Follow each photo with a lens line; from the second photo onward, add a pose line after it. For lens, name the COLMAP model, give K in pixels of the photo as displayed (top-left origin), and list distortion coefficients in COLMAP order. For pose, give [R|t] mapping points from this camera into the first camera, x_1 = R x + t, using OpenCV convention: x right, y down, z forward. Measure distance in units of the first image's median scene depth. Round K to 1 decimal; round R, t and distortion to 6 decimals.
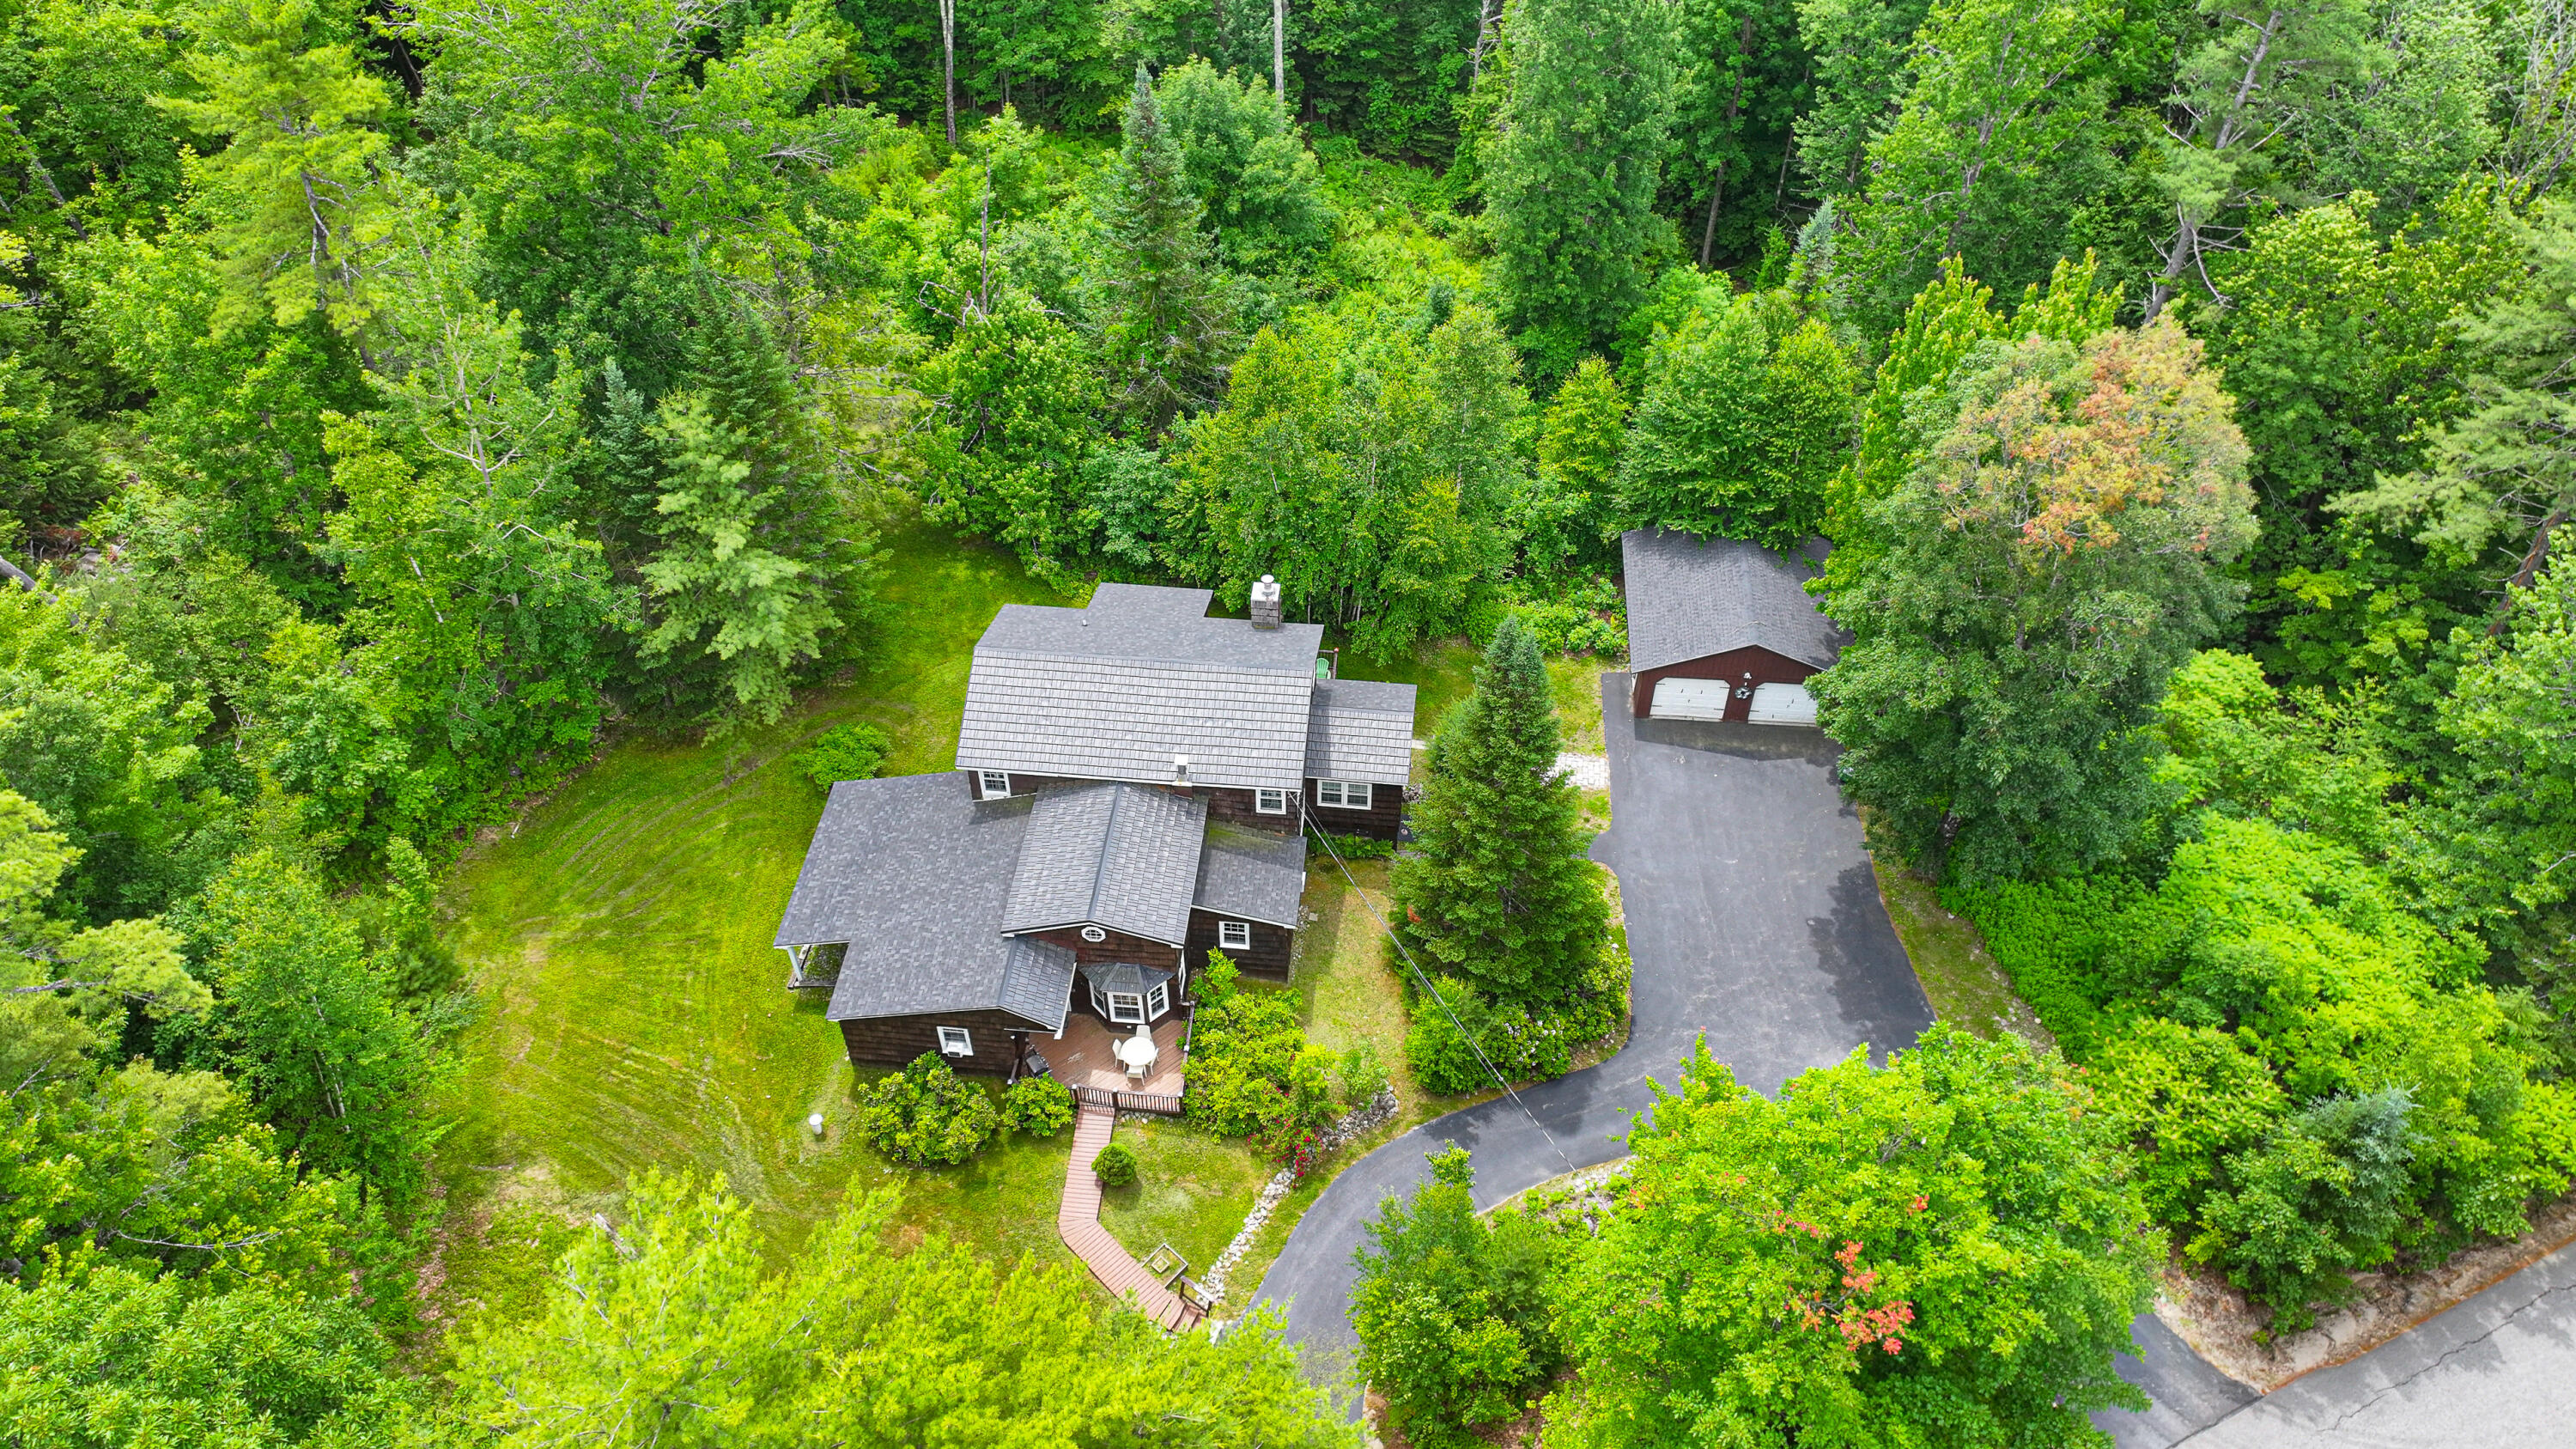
lens RADIAL K [[1818.7, 0, 1296.0], [0, 1818.7, 720.1], [0, 0, 1]] dist [-0.002459, 0.003923]
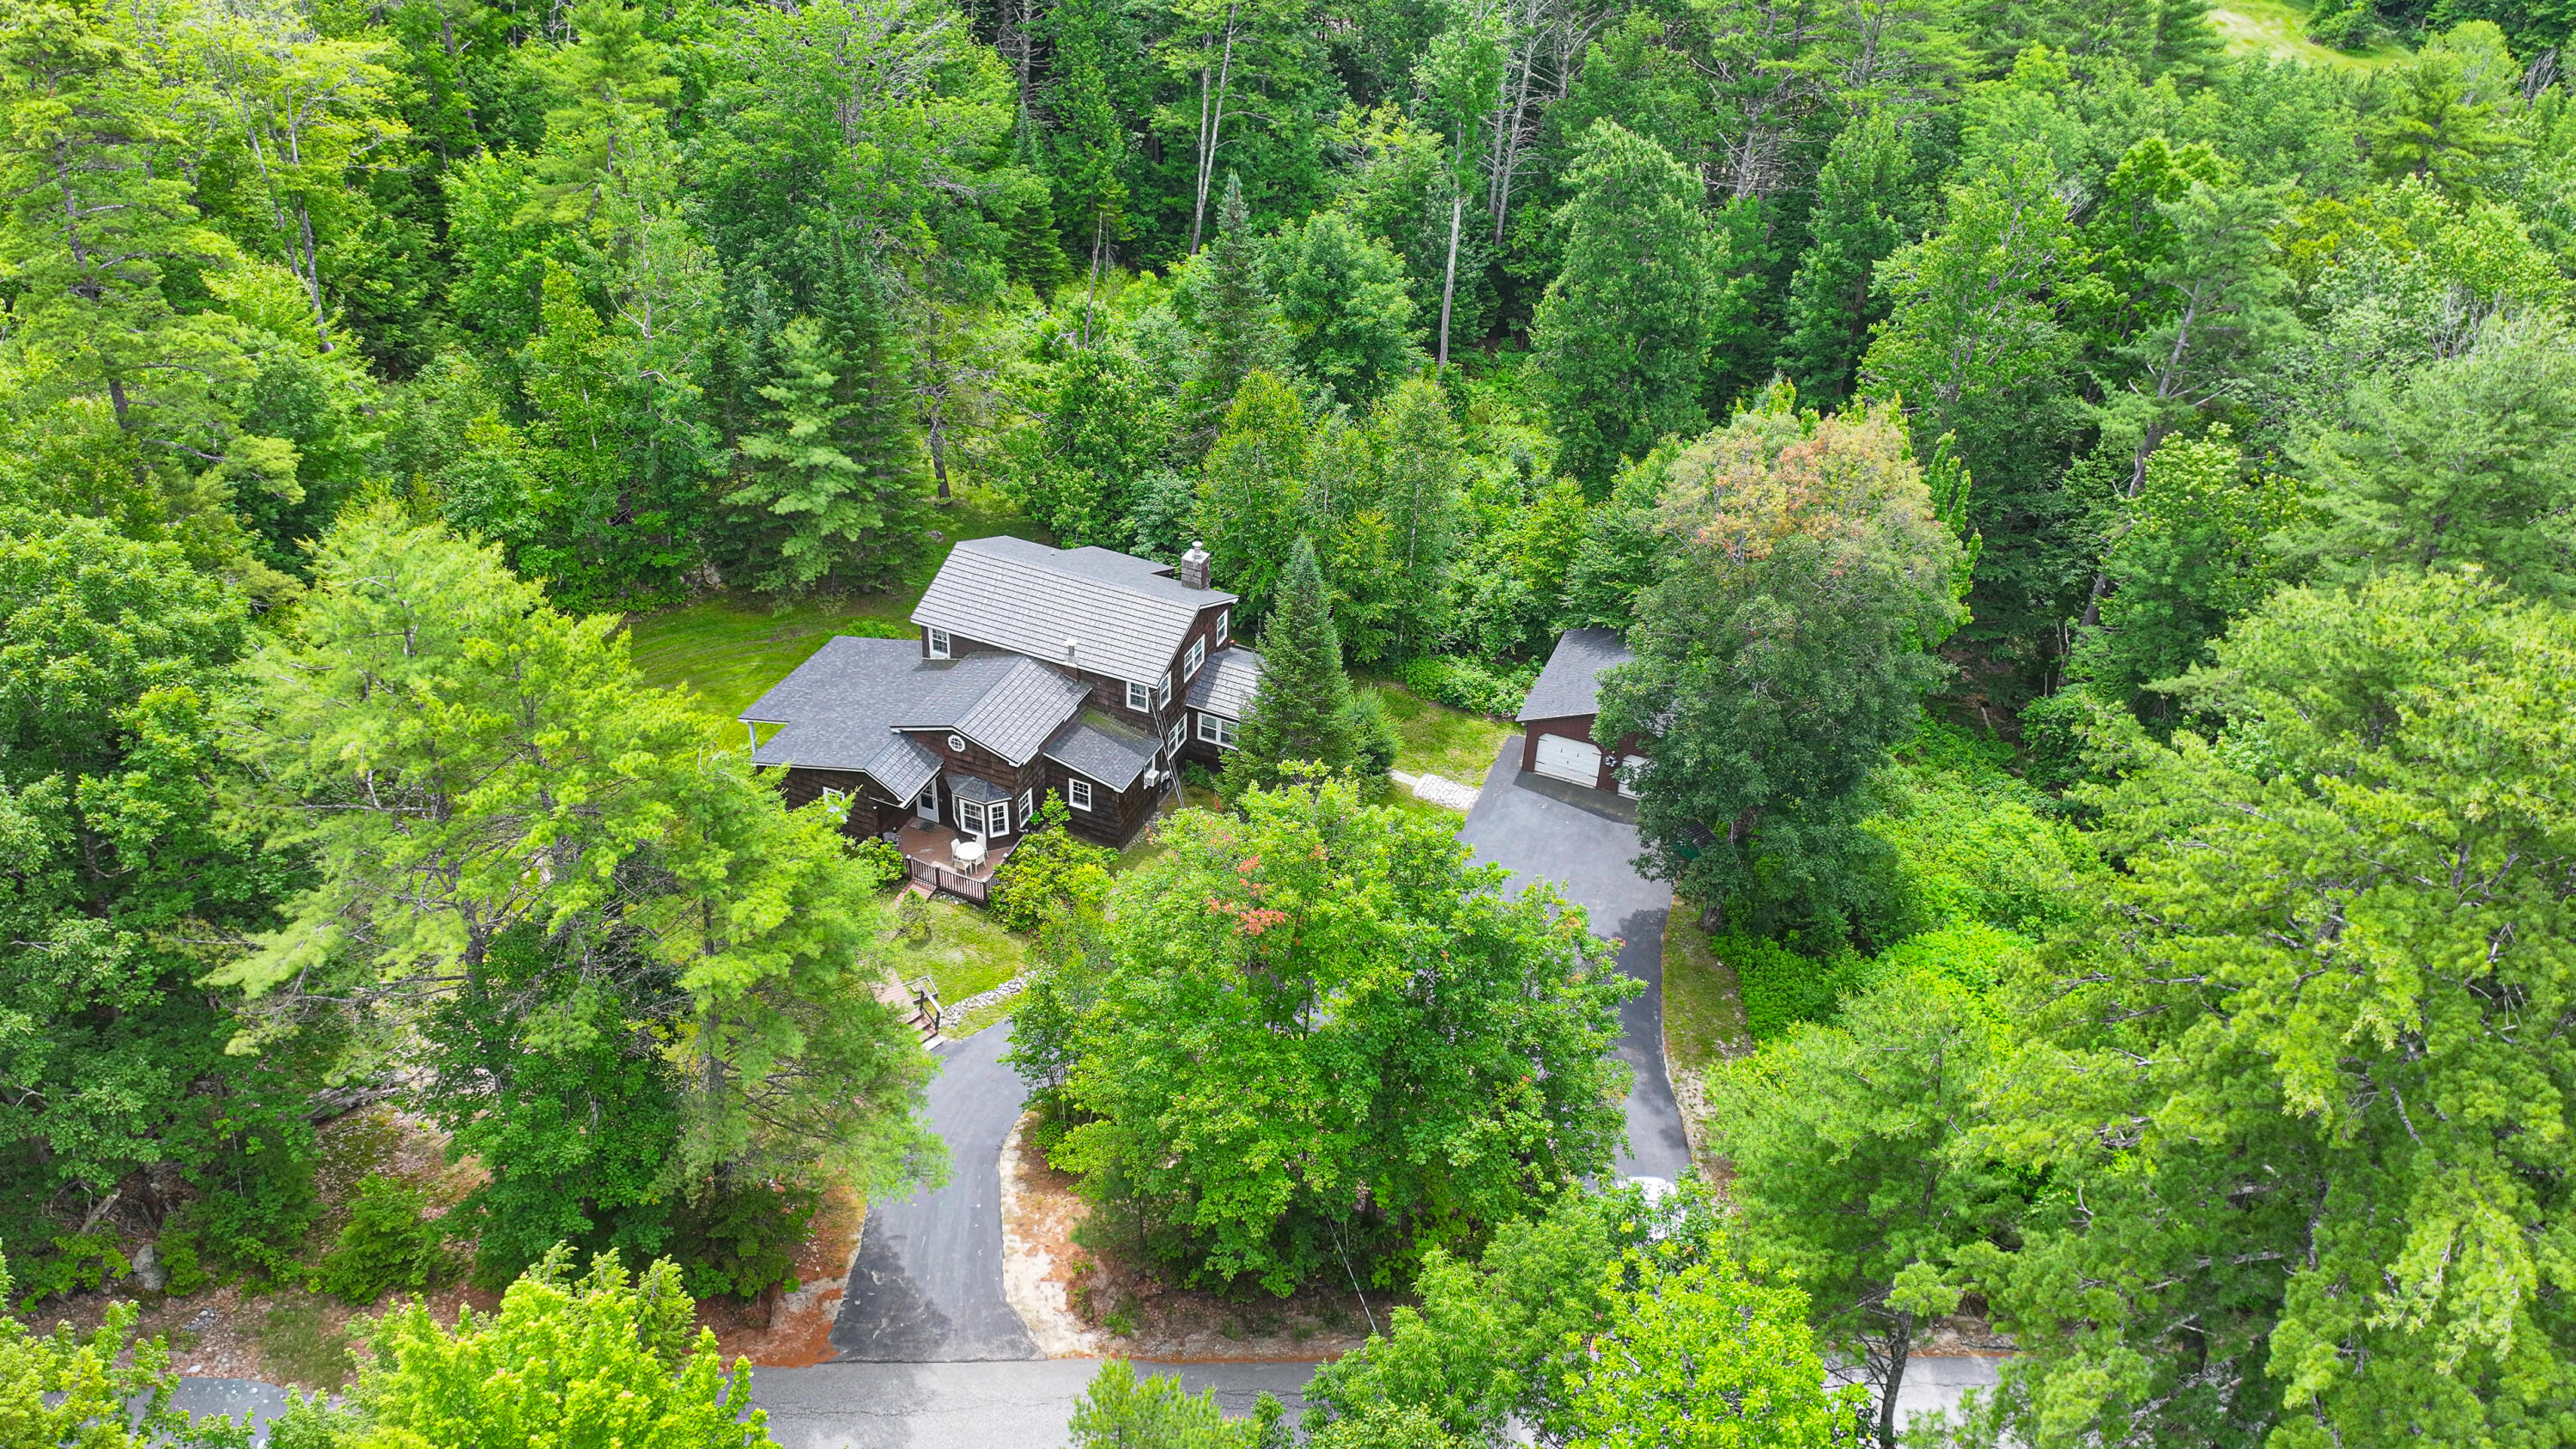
lens RADIAL K [[1985.3, 0, 1288.0], [0, 1985.3, 724.5], [0, 0, 1]] dist [-0.002914, 0.000715]
pose [[0.952517, 0.207398, -0.222930, 0.378323], [-0.248447, 0.952658, -0.175262, 0.266761], [0.176027, 0.222326, 0.958950, -0.256878]]
